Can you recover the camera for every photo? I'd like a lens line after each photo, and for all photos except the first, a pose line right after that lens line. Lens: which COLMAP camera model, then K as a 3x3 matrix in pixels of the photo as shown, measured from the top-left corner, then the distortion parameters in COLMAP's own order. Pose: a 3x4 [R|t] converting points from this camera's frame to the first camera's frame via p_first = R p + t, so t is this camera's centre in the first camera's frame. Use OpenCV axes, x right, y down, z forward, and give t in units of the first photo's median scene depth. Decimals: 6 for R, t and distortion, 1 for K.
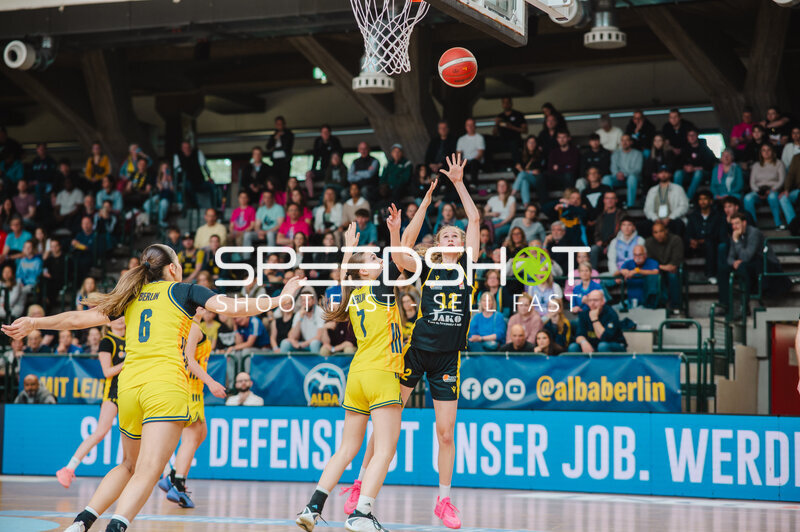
lens RADIAL K [[1989.6, 0, 402.0], [0, 1989.6, 256.9], [0, 0, 1]] dist [0.444066, -1.239180]
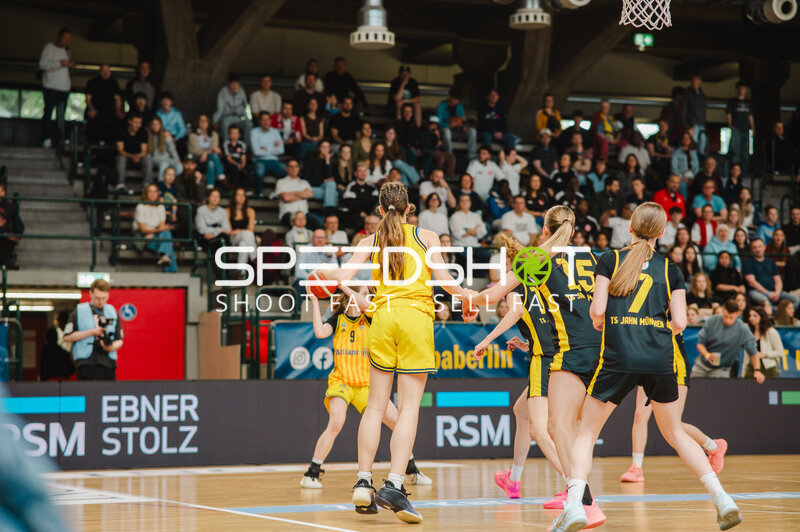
lens RADIAL K [[1973.0, 0, 416.0], [0, 1973.0, 266.5], [0, 0, 1]] dist [0.538638, -0.203921]
pose [[0.626970, 0.026600, 0.778589, -0.652209], [-0.045406, 0.998966, 0.002435, 0.016367], [-0.777719, -0.036880, 0.627529, 0.350293]]
